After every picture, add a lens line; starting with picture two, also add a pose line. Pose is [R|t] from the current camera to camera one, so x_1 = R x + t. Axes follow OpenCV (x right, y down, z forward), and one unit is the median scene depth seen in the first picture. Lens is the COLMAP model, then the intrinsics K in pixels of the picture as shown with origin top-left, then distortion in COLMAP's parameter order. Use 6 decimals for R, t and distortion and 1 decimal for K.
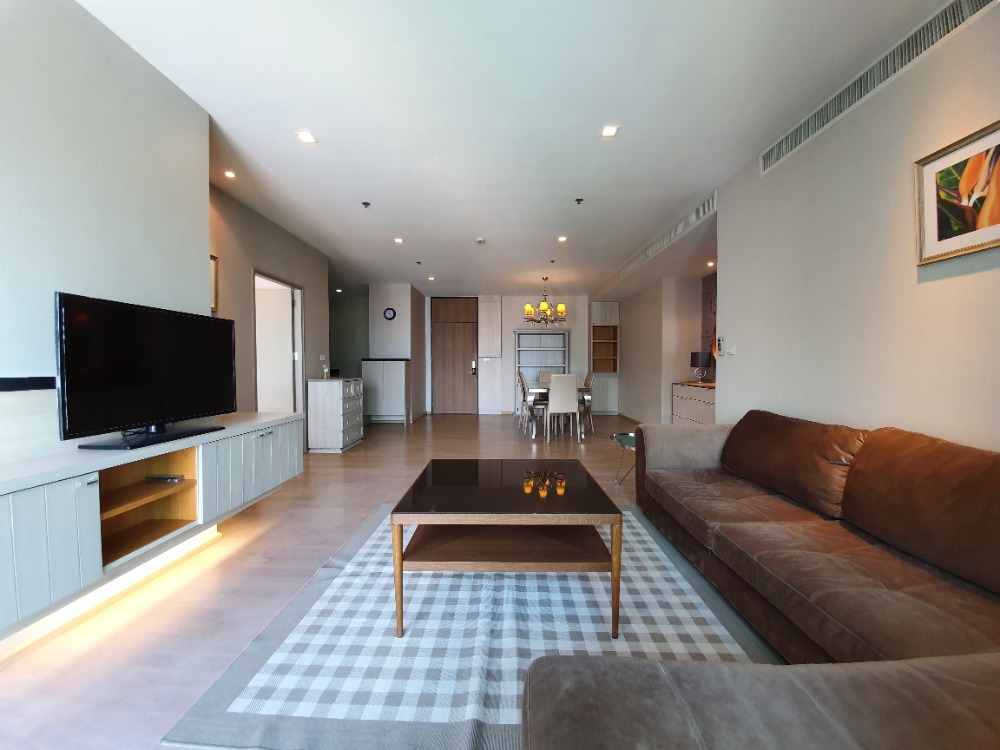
lens RADIAL K [[397.4, 0, 497.3], [0, 397.4, 373.7], [0, 0, 1]] dist [-0.011054, -0.005352]
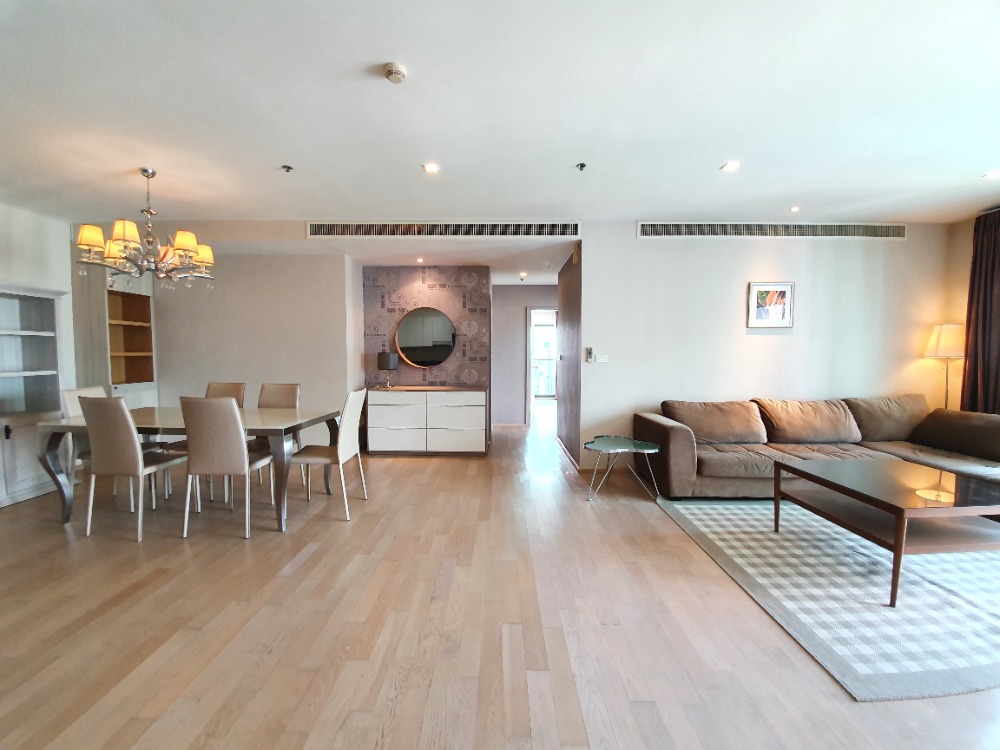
lens RADIAL K [[397.4, 0, 494.4], [0, 397.4, 373.2], [0, 0, 1]] dist [-0.011054, -0.005352]
pose [[0.008496, -0.047968, 0.998813, -0.337797], [0.021557, 0.998625, 0.047776, -0.038654], [-0.999732, 0.021125, 0.009518, 0.647520]]
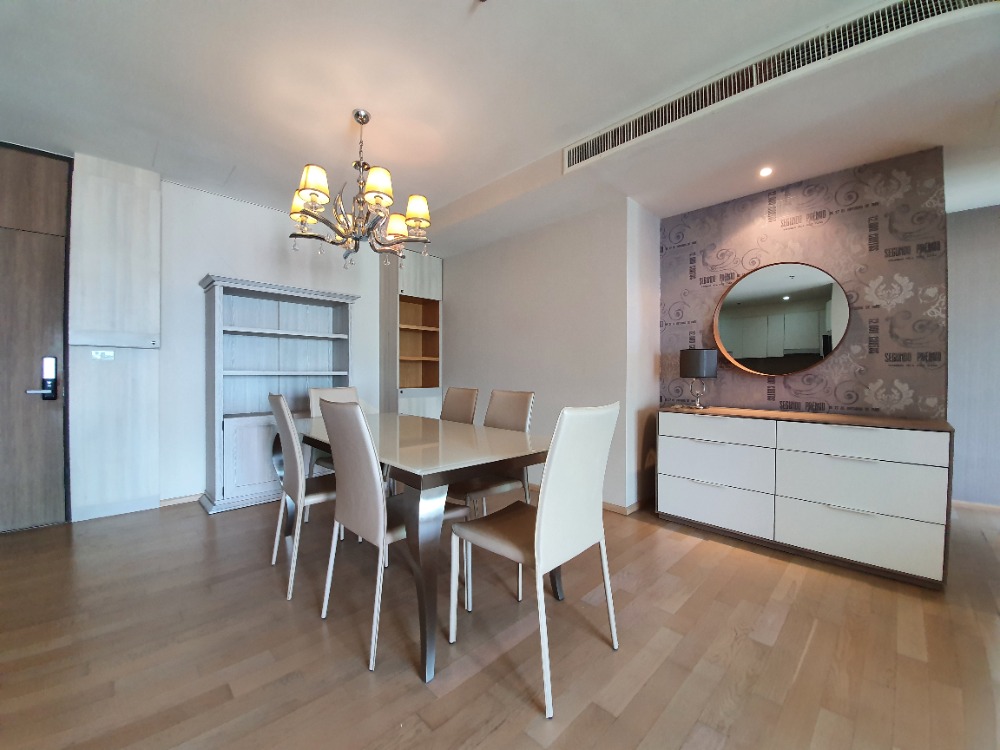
lens RADIAL K [[397.4, 0, 497.4], [0, 397.4, 378.3], [0, 0, 1]] dist [-0.011054, -0.005352]
pose [[0.704869, -0.003949, 0.709327, -0.035584], [0.011783, 0.999912, -0.006143, -0.011920], [-0.709240, 0.012688, 0.704853, 0.708532]]
